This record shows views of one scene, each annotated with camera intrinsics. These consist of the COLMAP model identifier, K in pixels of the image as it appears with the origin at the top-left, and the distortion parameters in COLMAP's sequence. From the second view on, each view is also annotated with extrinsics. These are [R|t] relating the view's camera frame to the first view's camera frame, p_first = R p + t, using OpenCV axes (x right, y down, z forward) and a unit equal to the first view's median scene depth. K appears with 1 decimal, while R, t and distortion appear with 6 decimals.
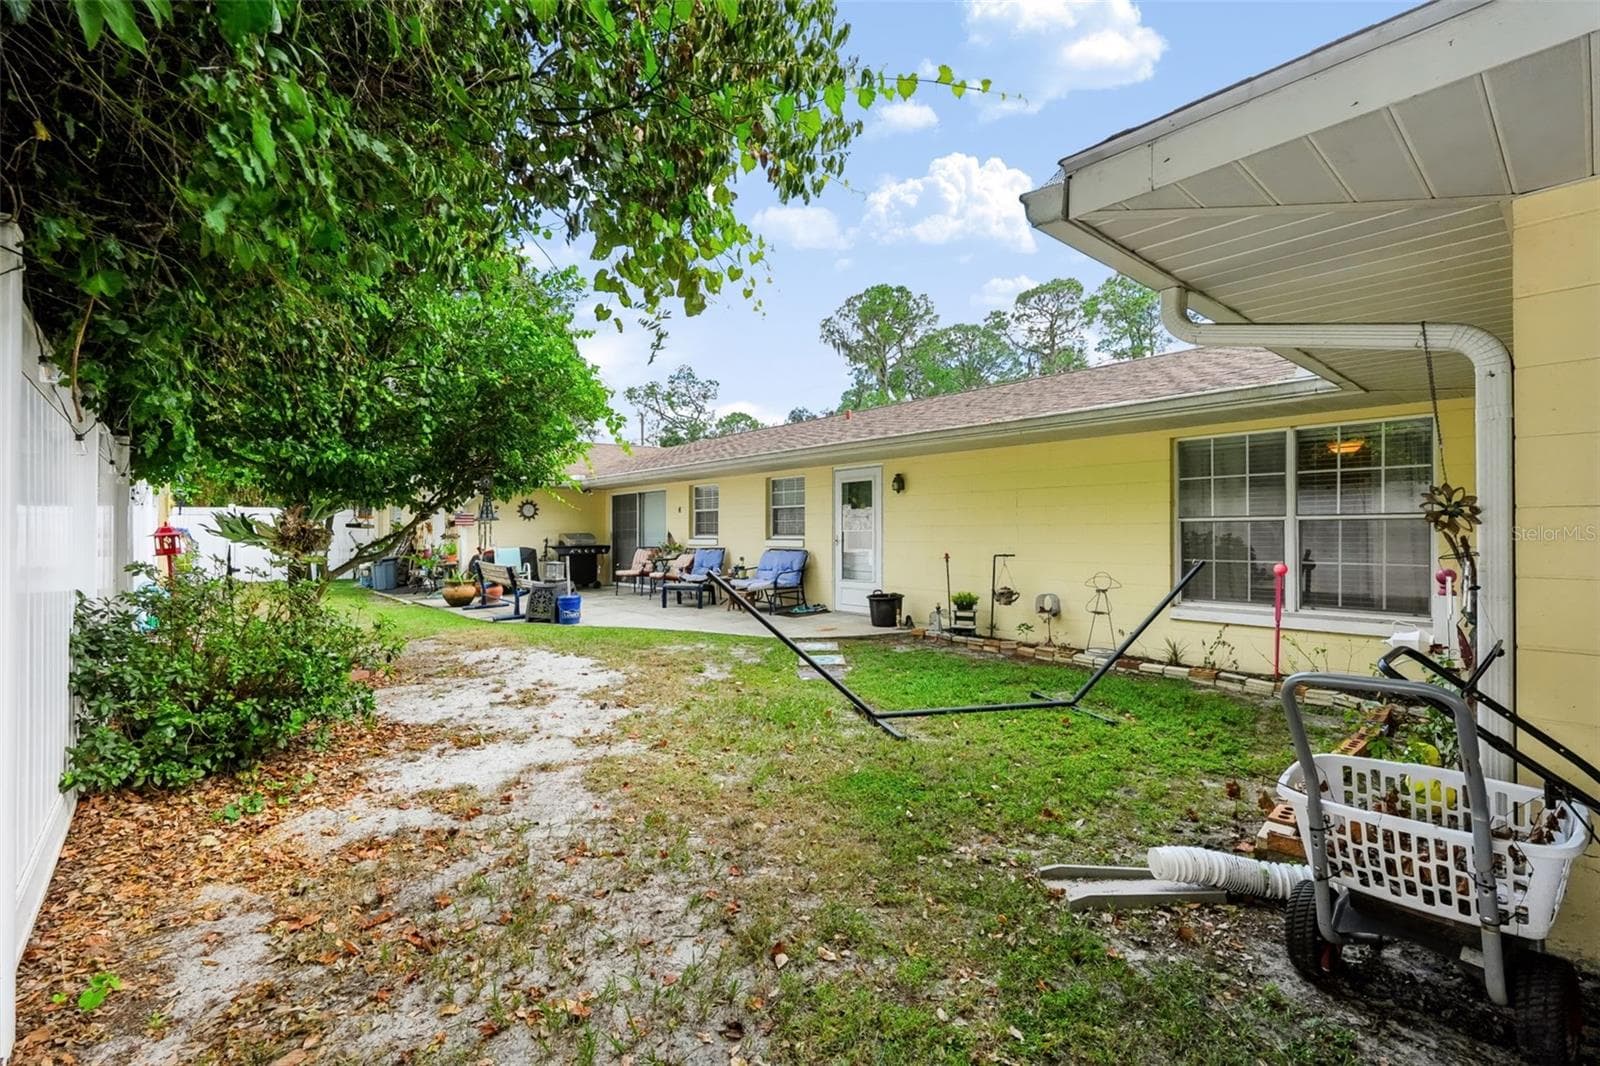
lens RADIAL K [[704.6, 0, 800.0], [0, 704.6, 533.0], [0, 0, 1]] dist [-0.004408, -0.000131]
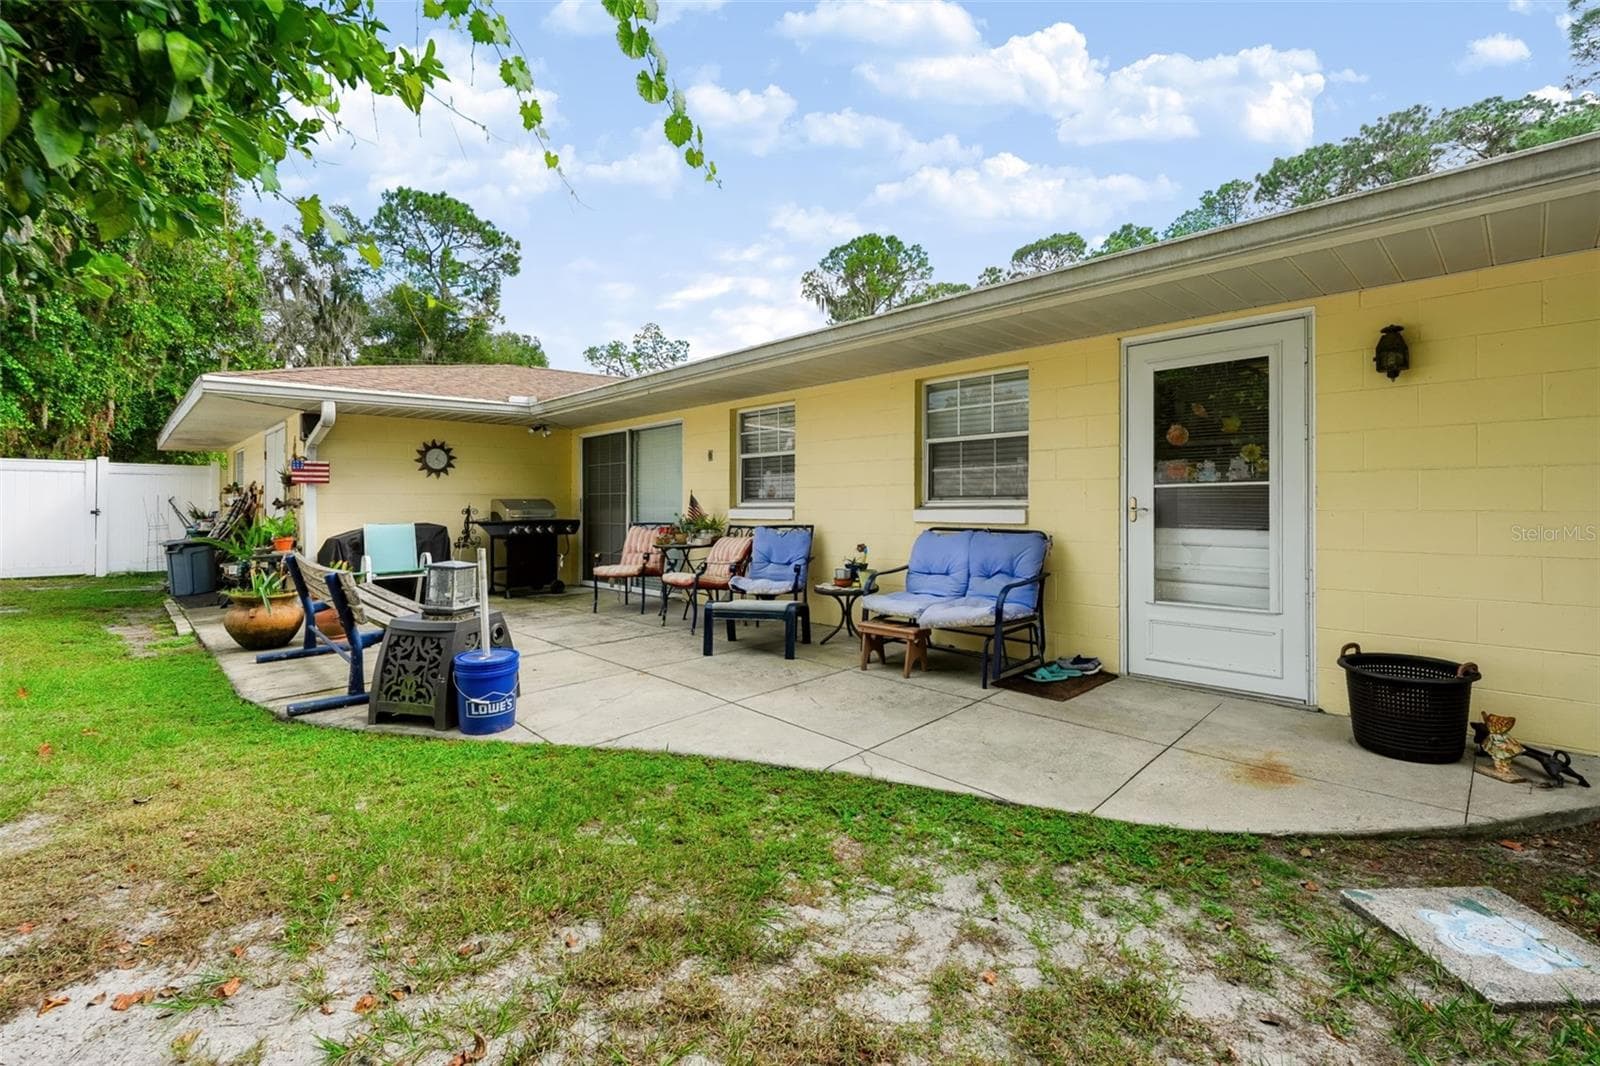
lens RADIAL K [[707.8, 0, 797.9], [0, 707.8, 513.8], [0, 0, 1]] dist [-0.000751, 0.000109]
pose [[0.998775, 0.000601, 0.049476, -0.128828], [-0.001122, 0.999944, 0.010490, 0.006811], [-0.049467, -0.010532, 0.998720, 0.441406]]
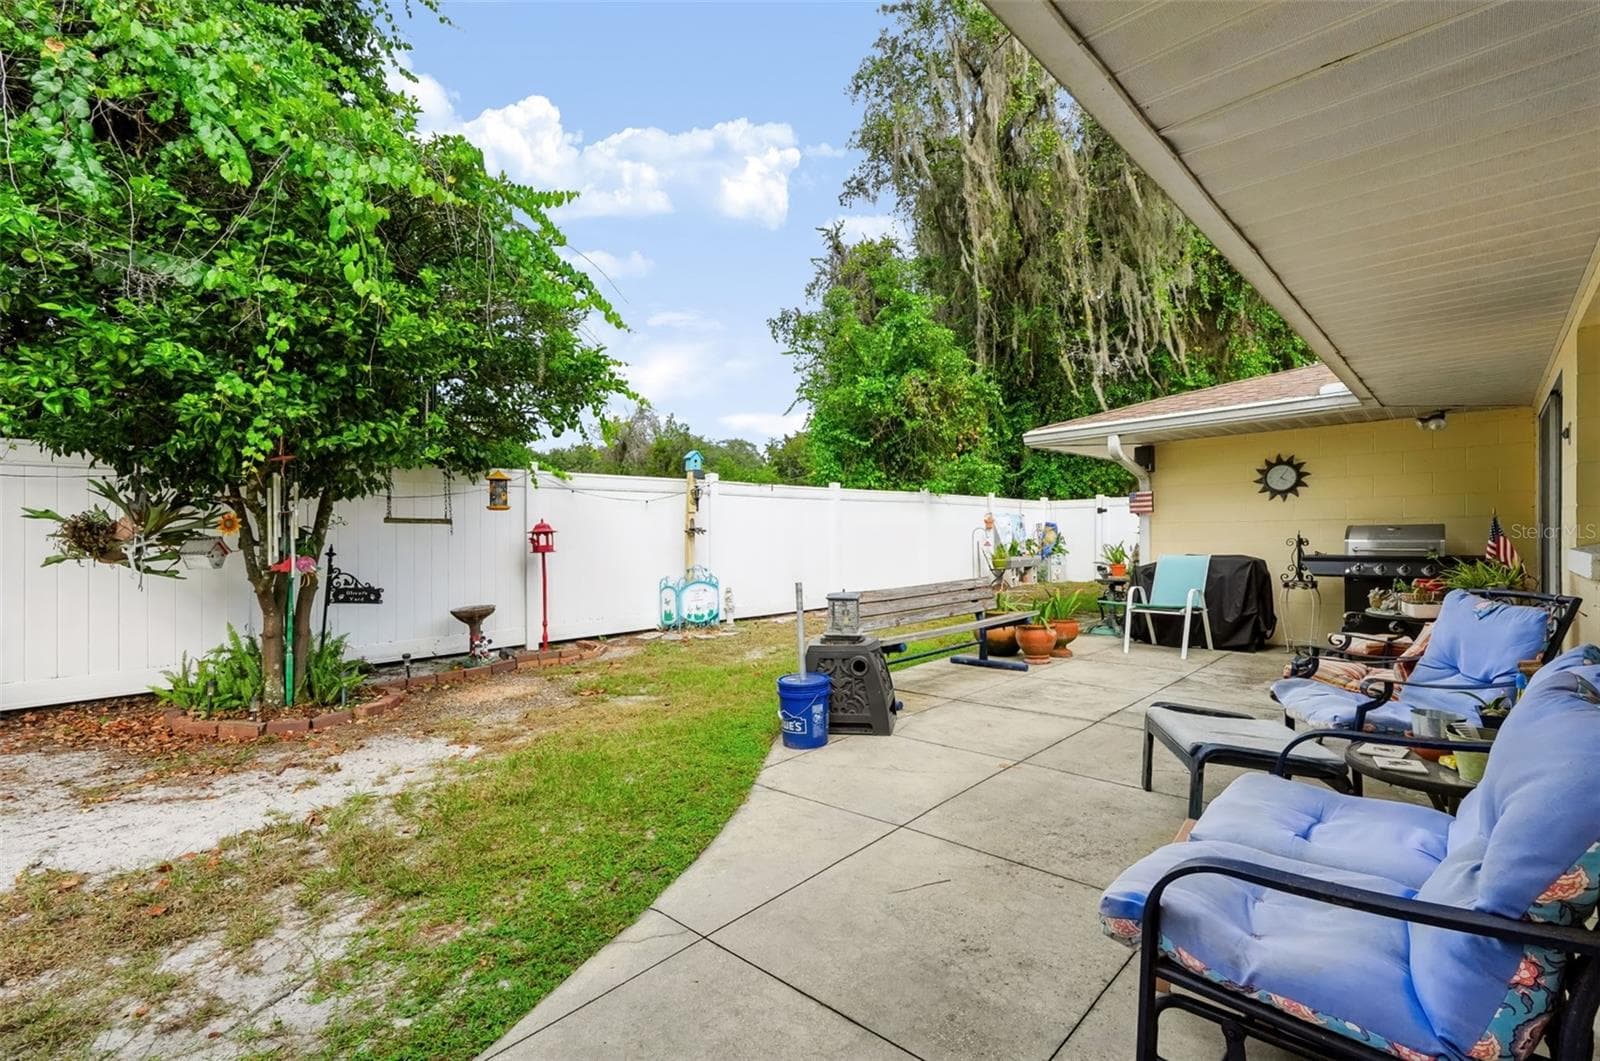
lens RADIAL K [[704.6, 0, 800.0], [0, 704.6, 530.5], [0, 0, 1]] dist [-0.004408, -0.000131]
pose [[0.081786, -0.000205, -0.996650, 0.064671], [0.005693, 0.999984, 0.000261, 0.001487], [0.996634, -0.005695, 0.081786, 0.694186]]
